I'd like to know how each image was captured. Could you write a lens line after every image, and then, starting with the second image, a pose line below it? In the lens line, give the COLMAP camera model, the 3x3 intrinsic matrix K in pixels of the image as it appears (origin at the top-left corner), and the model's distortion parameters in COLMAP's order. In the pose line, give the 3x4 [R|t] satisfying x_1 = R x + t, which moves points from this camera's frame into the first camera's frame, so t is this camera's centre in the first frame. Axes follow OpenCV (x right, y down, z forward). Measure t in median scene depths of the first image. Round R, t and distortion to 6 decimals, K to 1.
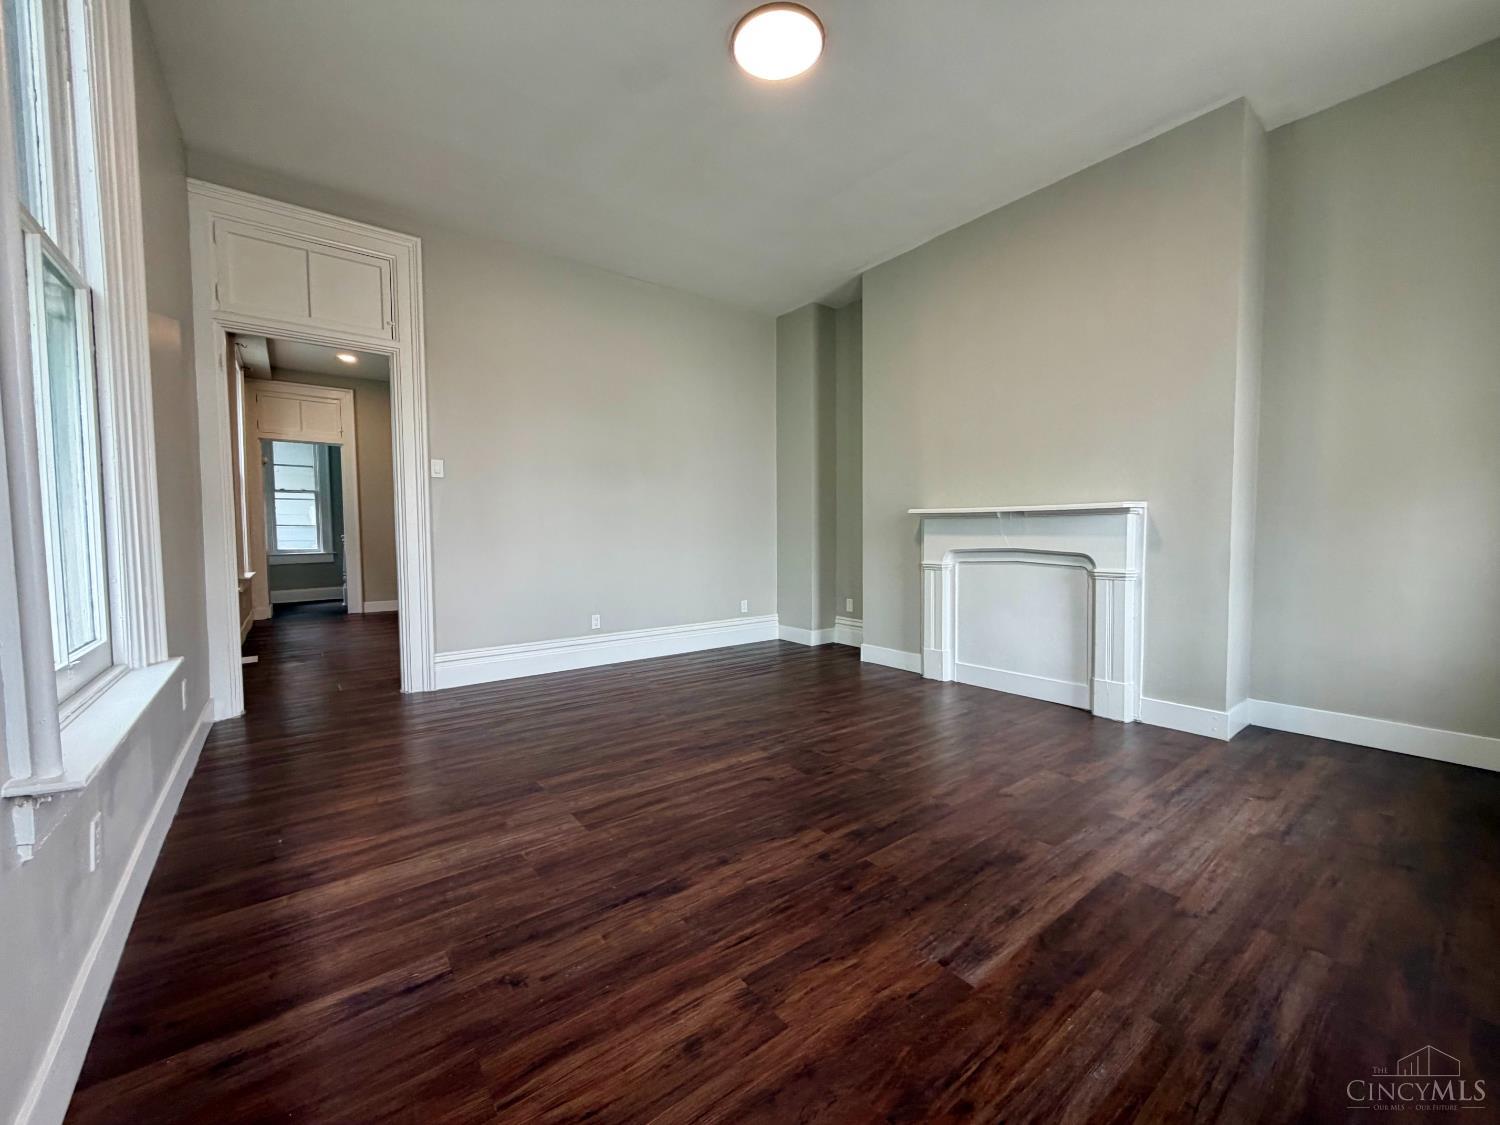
lens RADIAL K [[600.5, 0, 748.0], [0, 600.5, 561.6], [0, 0, 1]] dist [0.001550, 0.000129]
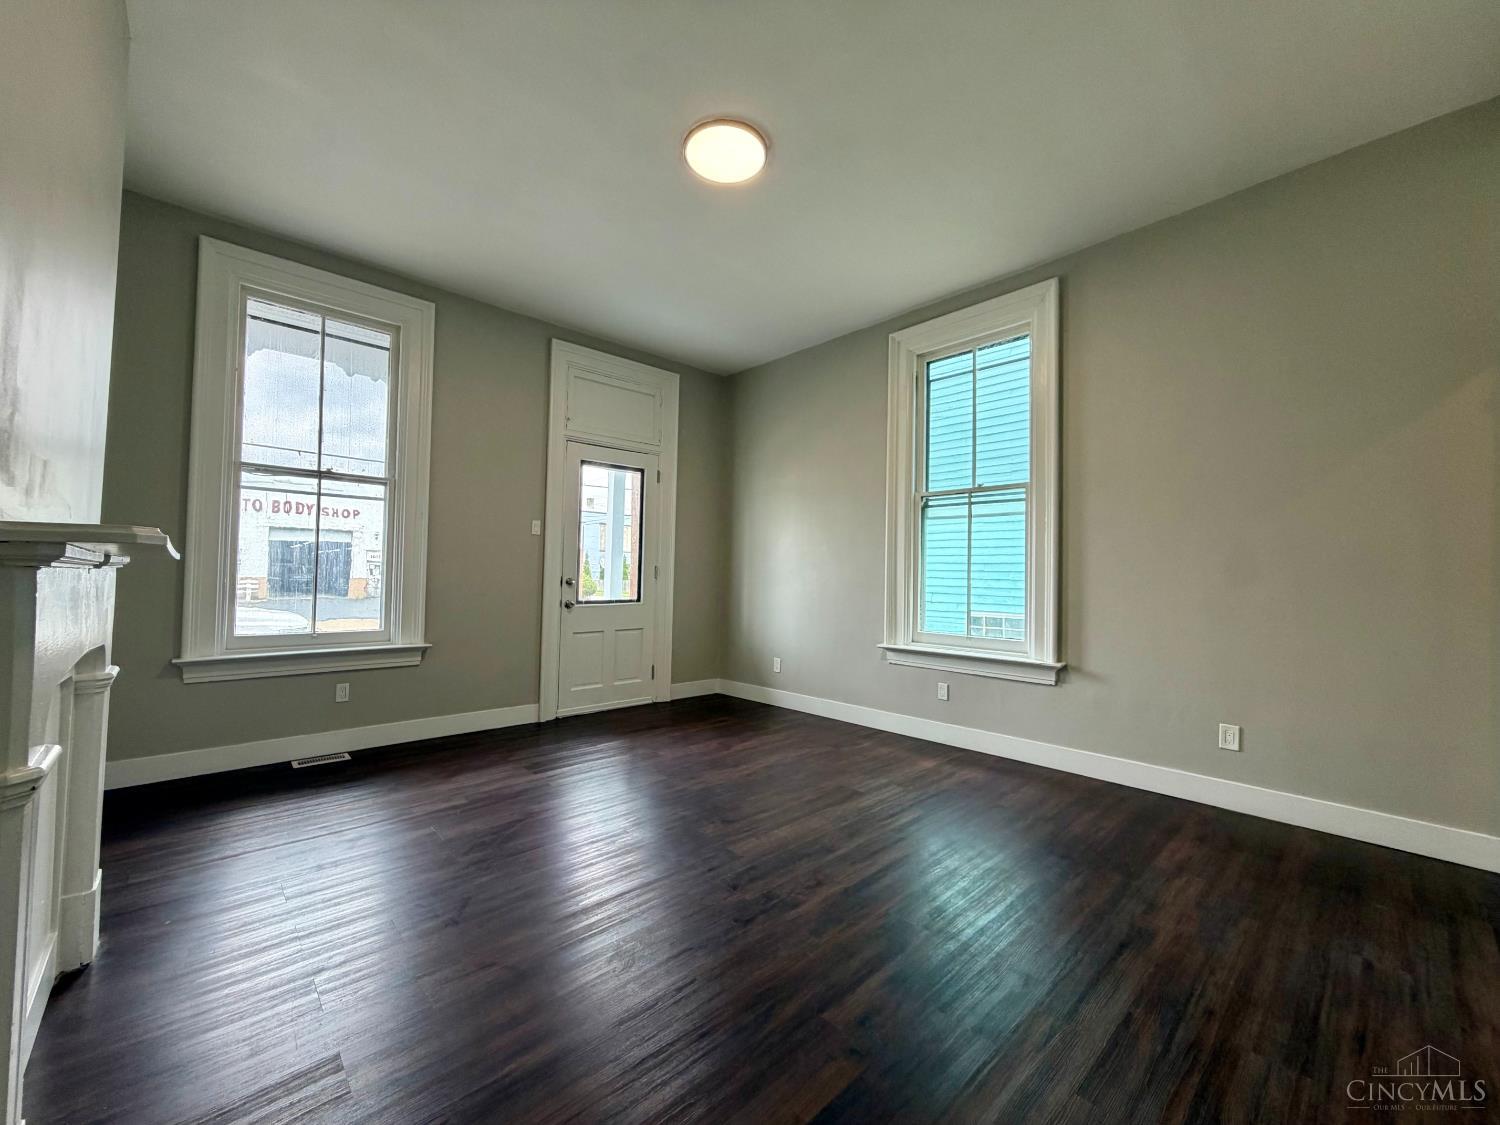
lens RADIAL K [[600.5, 0, 751.6], [0, 600.5, 560.1], [0, 0, 1]] dist [0.001550, 0.000129]
pose [[-0.994670, -0.012064, -0.102401, 0.043553], [-0.014186, 0.999699, 0.020015, -0.054559], [0.102129, 0.021361, -0.994542, 0.845346]]
